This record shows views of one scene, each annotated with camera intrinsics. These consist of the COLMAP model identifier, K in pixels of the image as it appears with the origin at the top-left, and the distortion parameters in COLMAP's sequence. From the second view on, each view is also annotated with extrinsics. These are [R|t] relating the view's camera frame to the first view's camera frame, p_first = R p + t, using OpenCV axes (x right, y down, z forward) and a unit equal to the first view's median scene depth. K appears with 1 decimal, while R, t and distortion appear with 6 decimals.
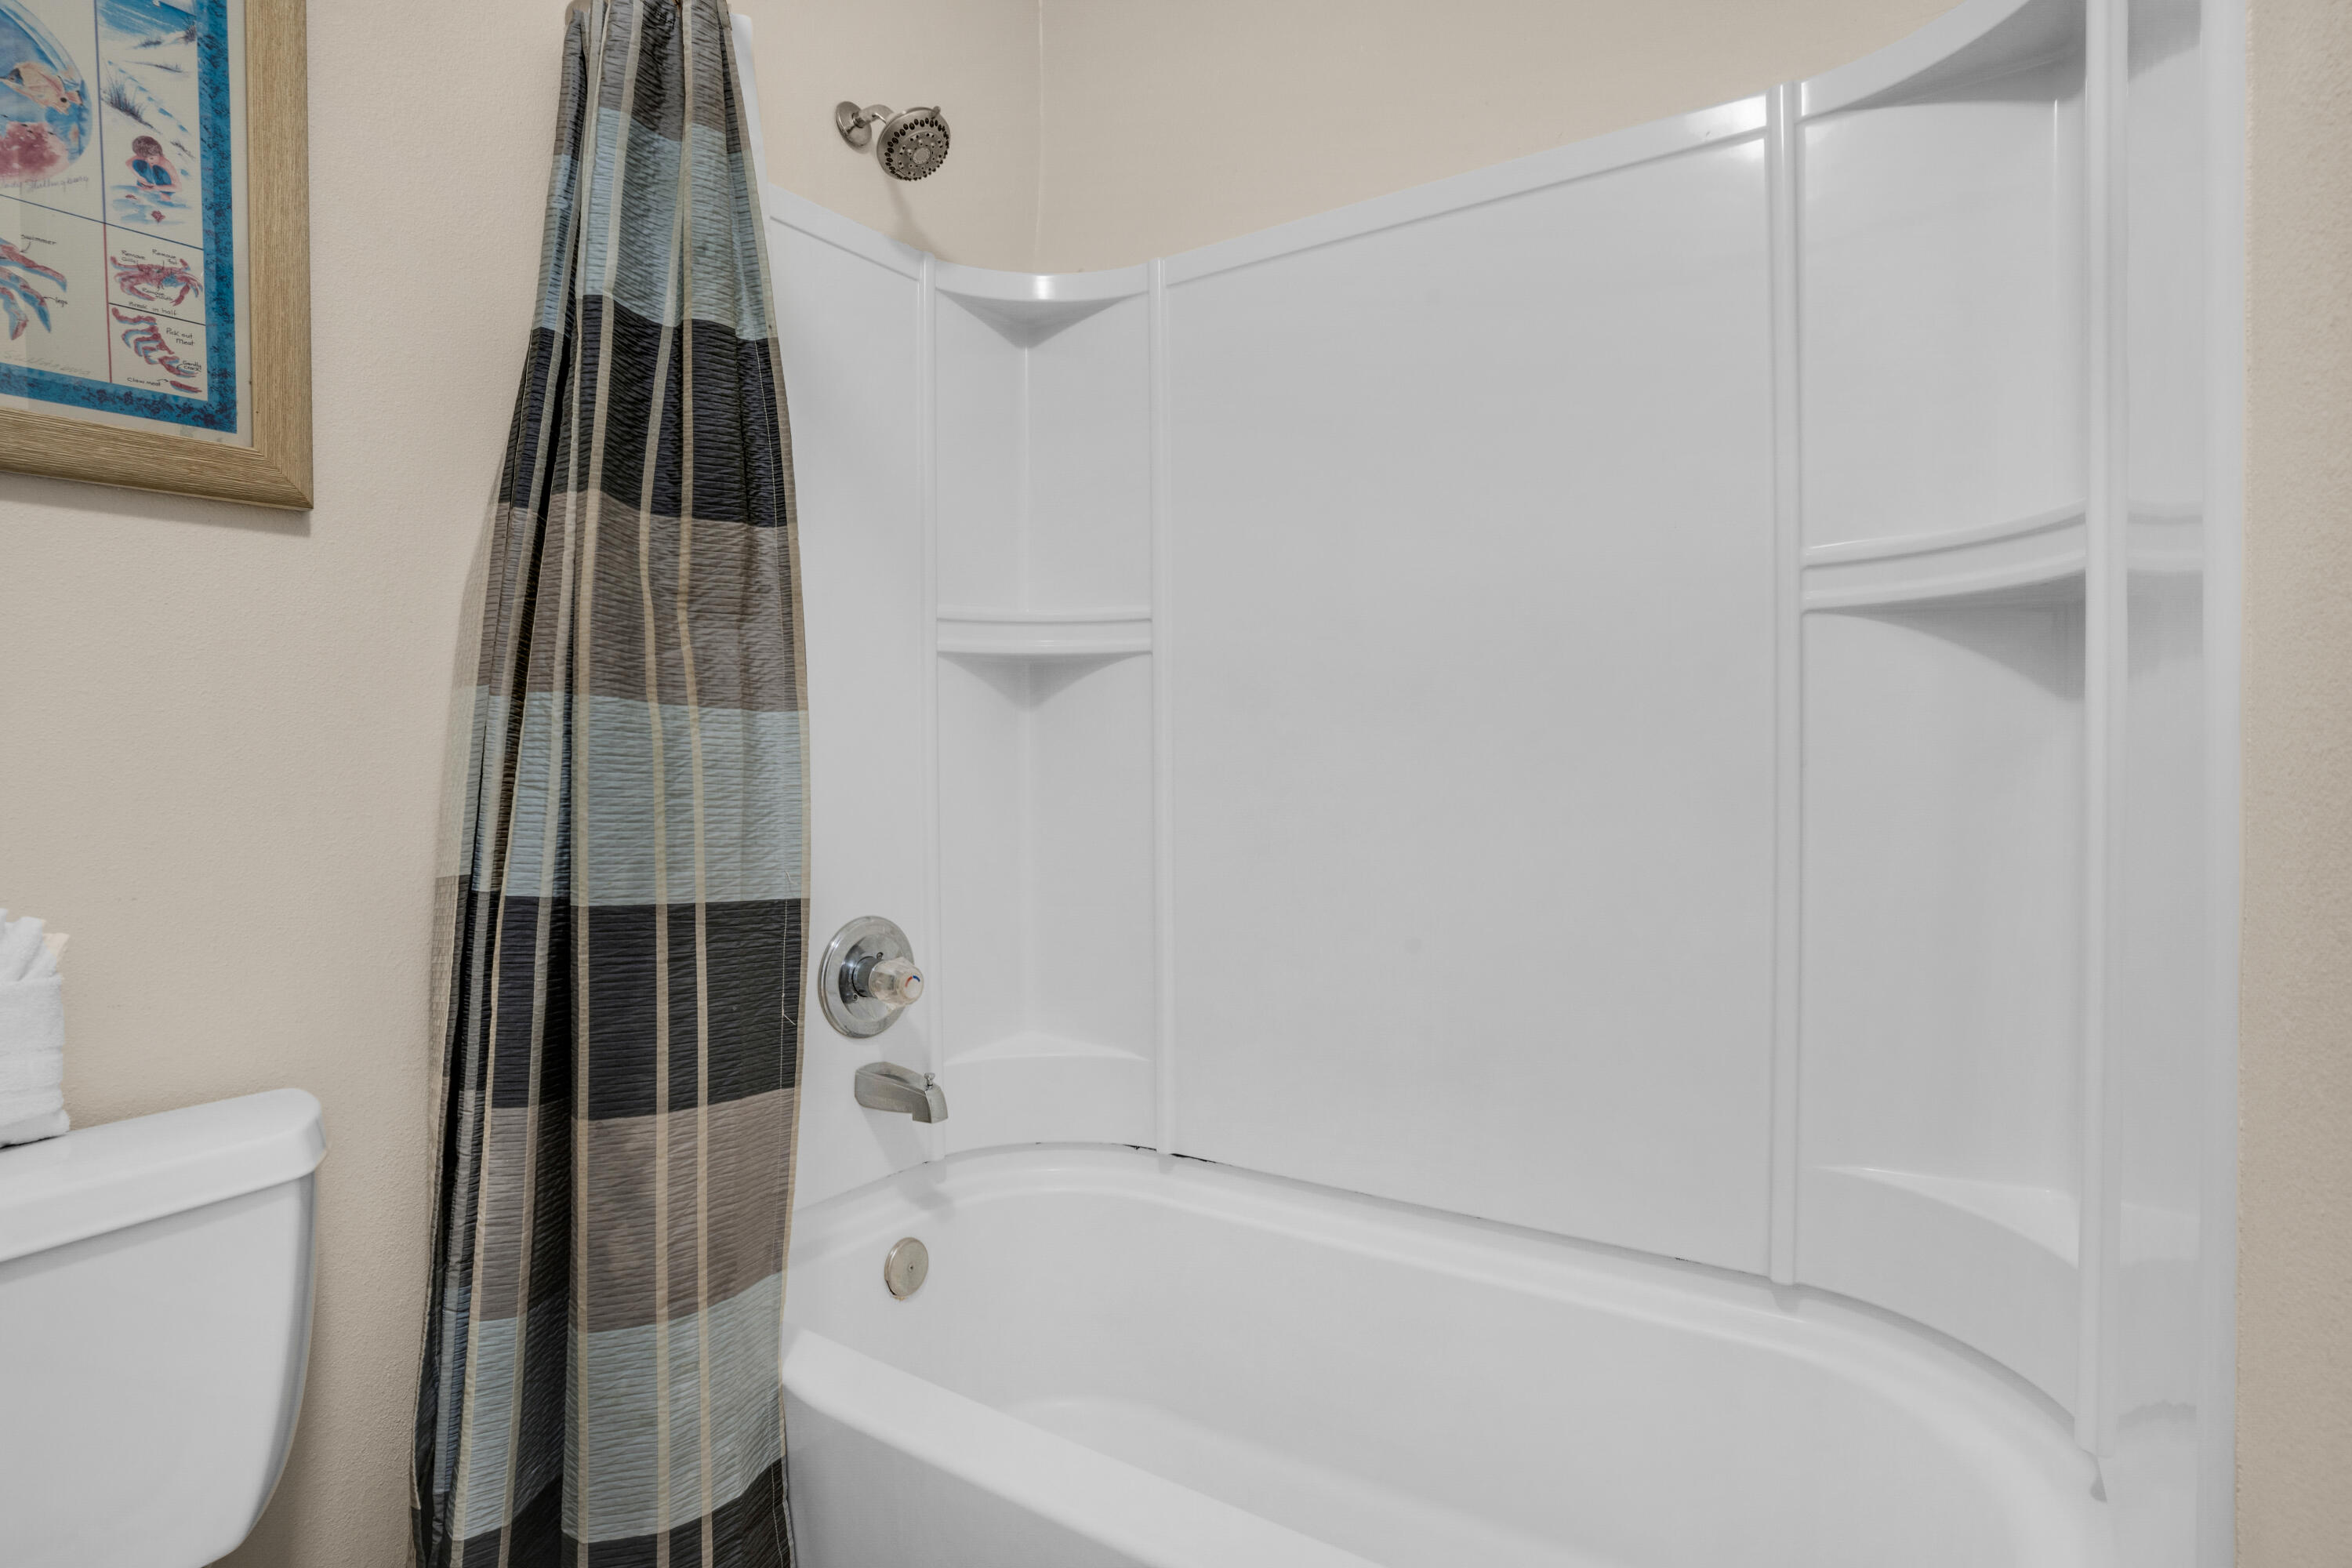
lens RADIAL K [[1181.5, 0, 1169.5], [0, 1181.5, 785.9], [0, 0, 1]] dist [-0.070881, 0.034765]
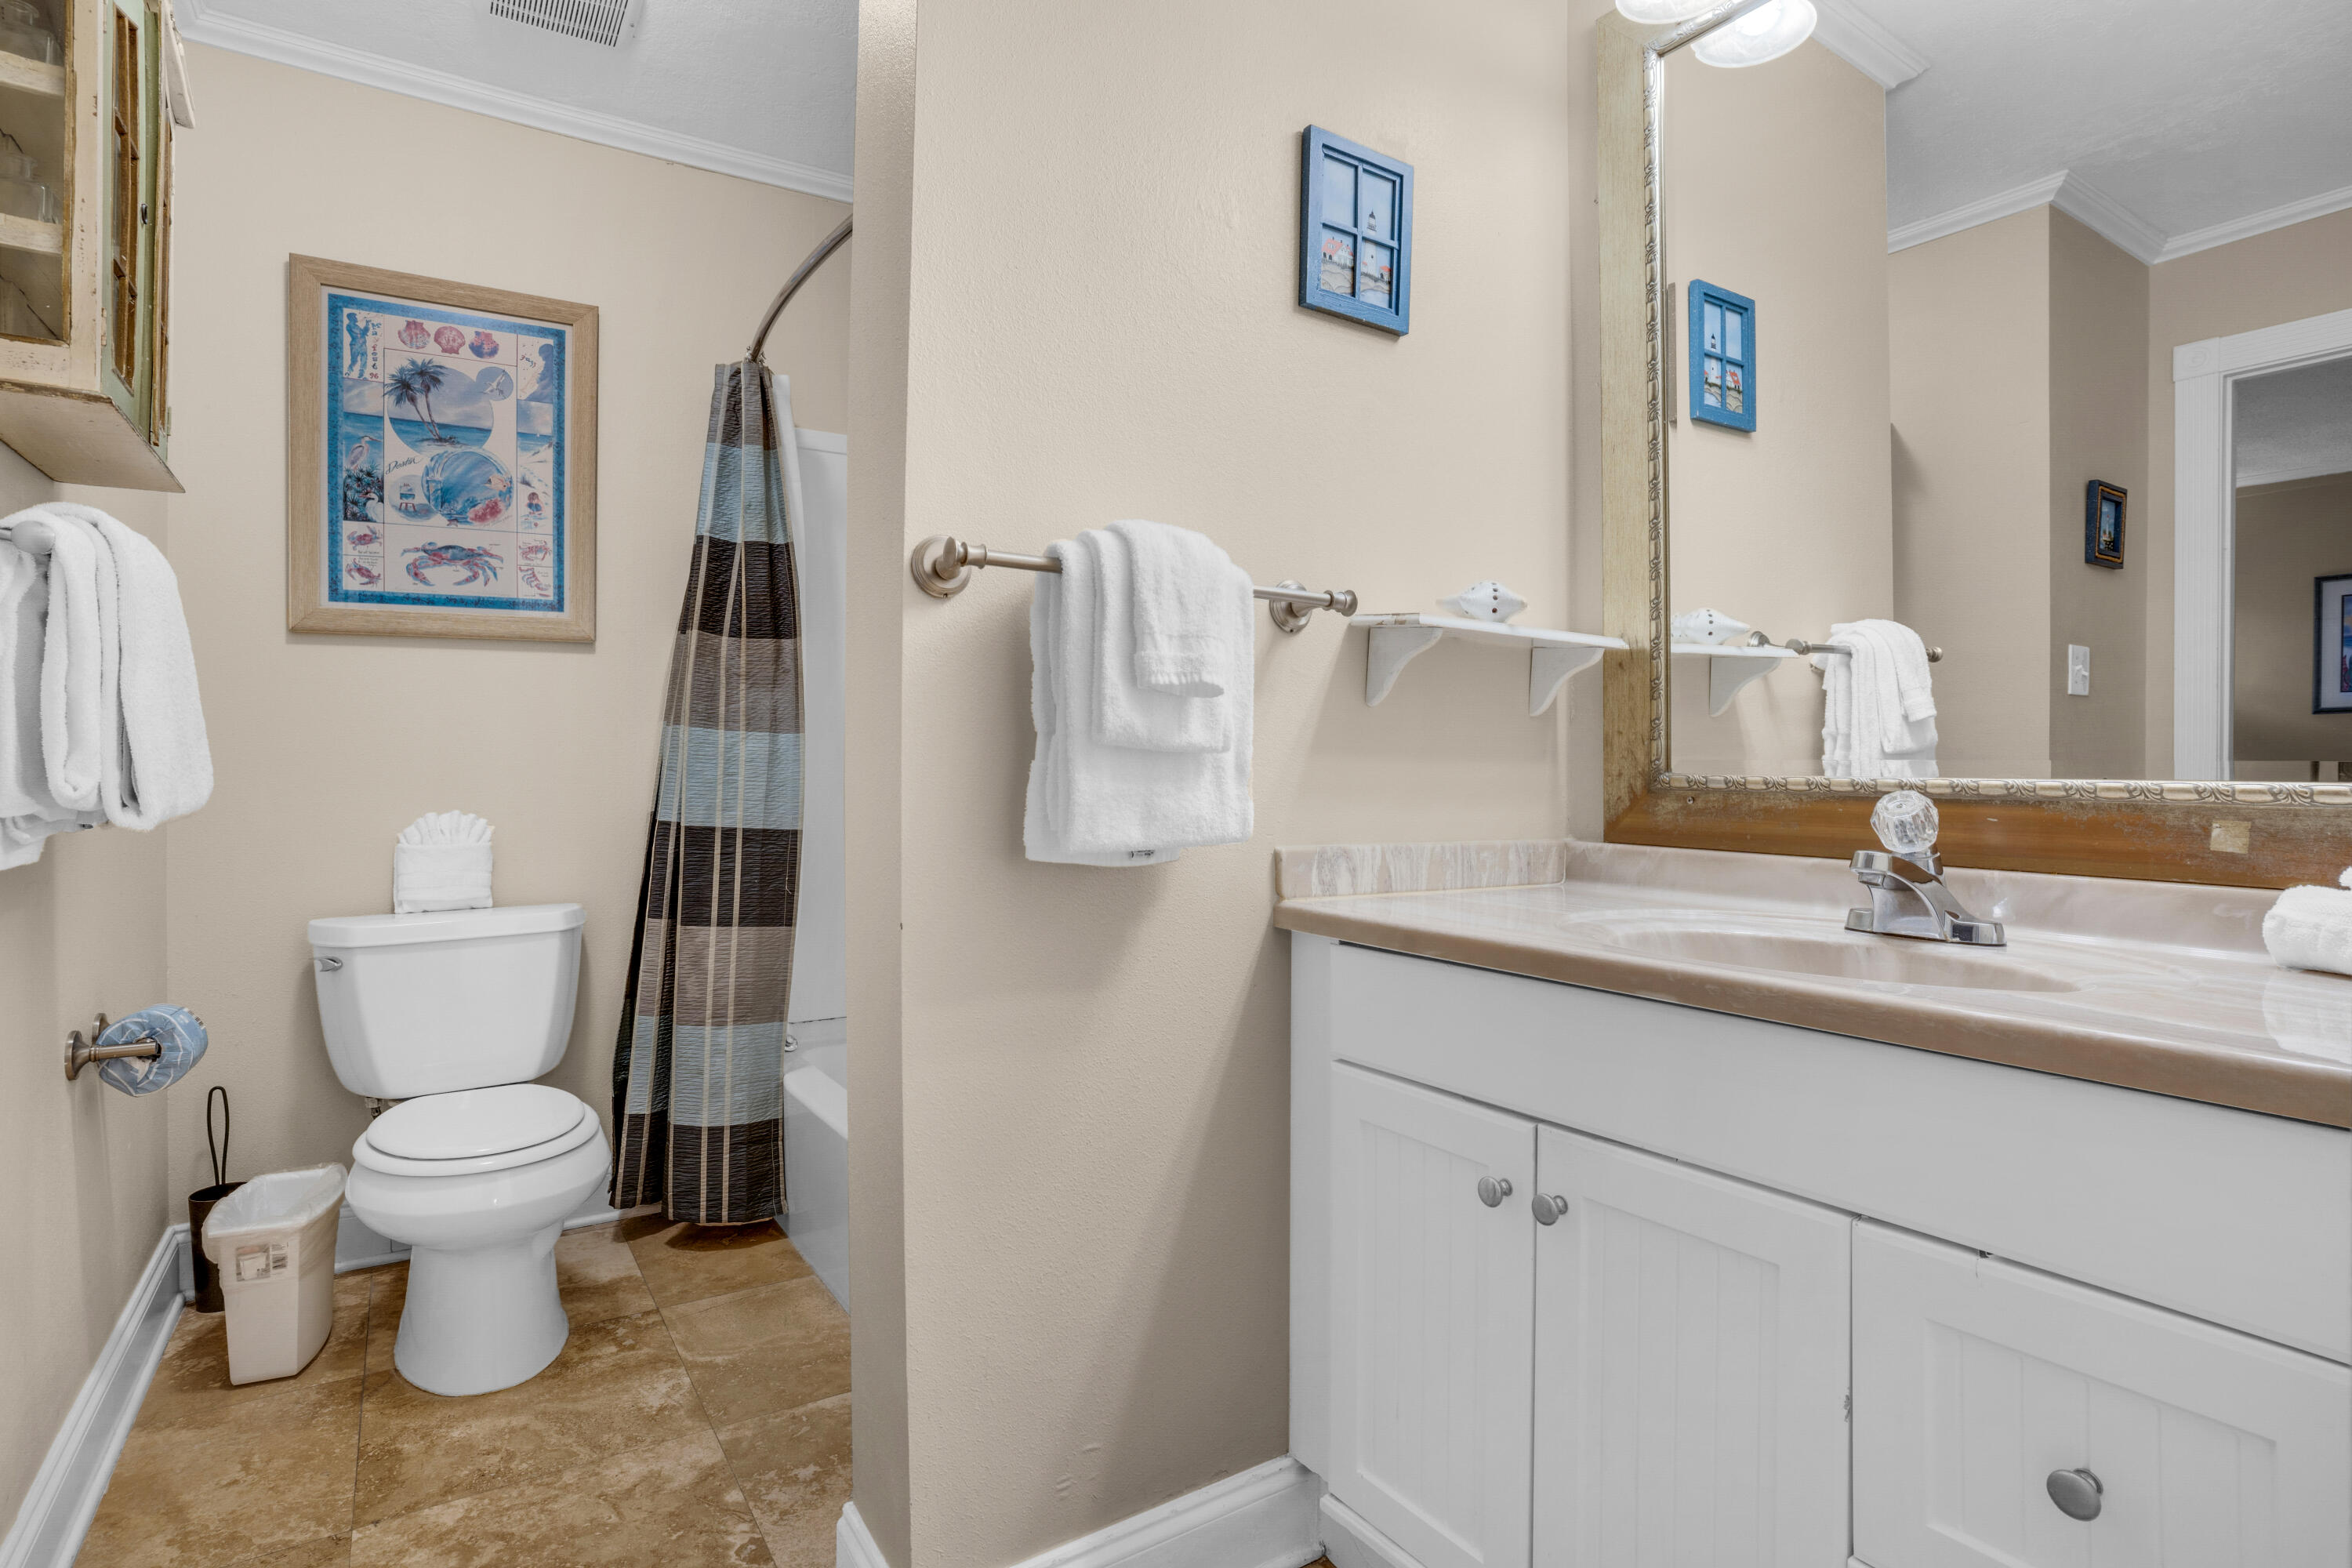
lens RADIAL K [[1181.5, 0, 1169.5], [0, 1181.5, 785.9], [0, 0, 1]] dist [-0.070881, 0.034765]
pose [[0.923360, 0.012386, -0.383736, 1.107769], [-0.016992, 0.999819, -0.008616, 0.032514], [0.383560, 0.014476, 0.923402, -0.620088]]
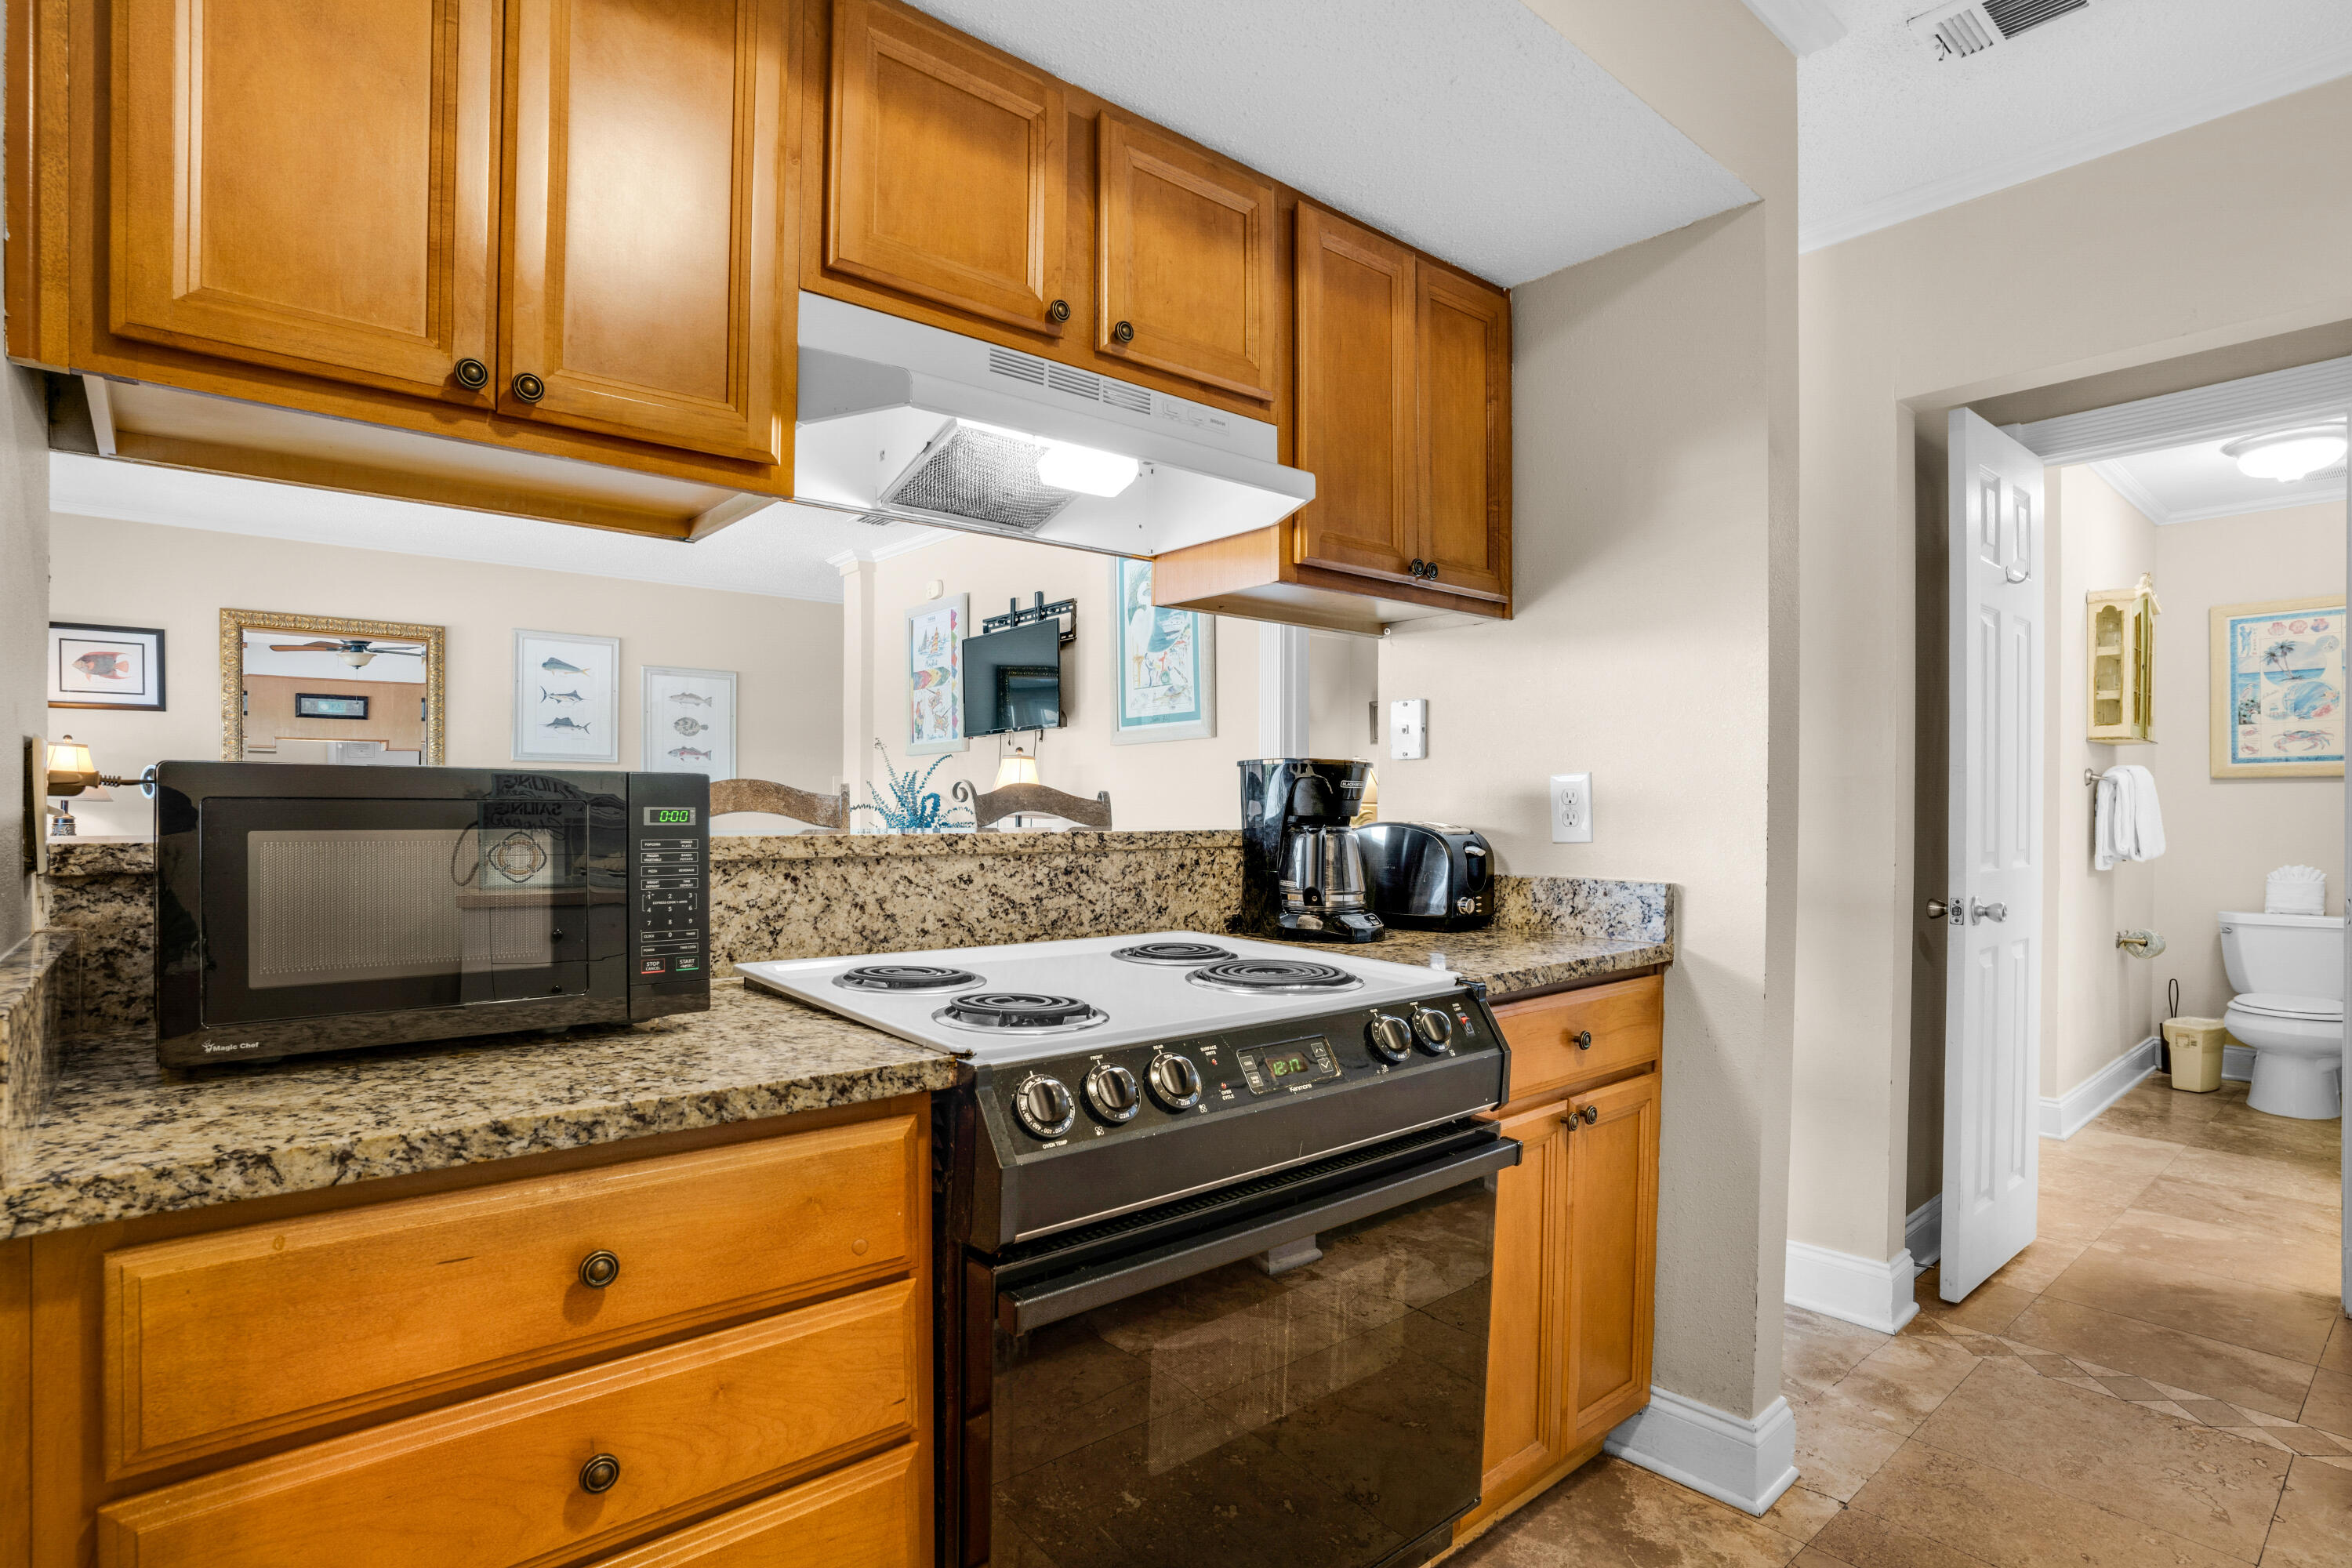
lens RADIAL K [[1193.1, 0, 1156.3], [0, 1193.1, 815.5], [0, 0, 1]] dist [-0.066518, 0.033675]
pose [[-0.265418, 0.003123, -0.964128, 4.139620], [-0.025294, 0.999628, 0.010201, -0.031509], [0.963802, 0.027094, -0.265240, -2.027935]]
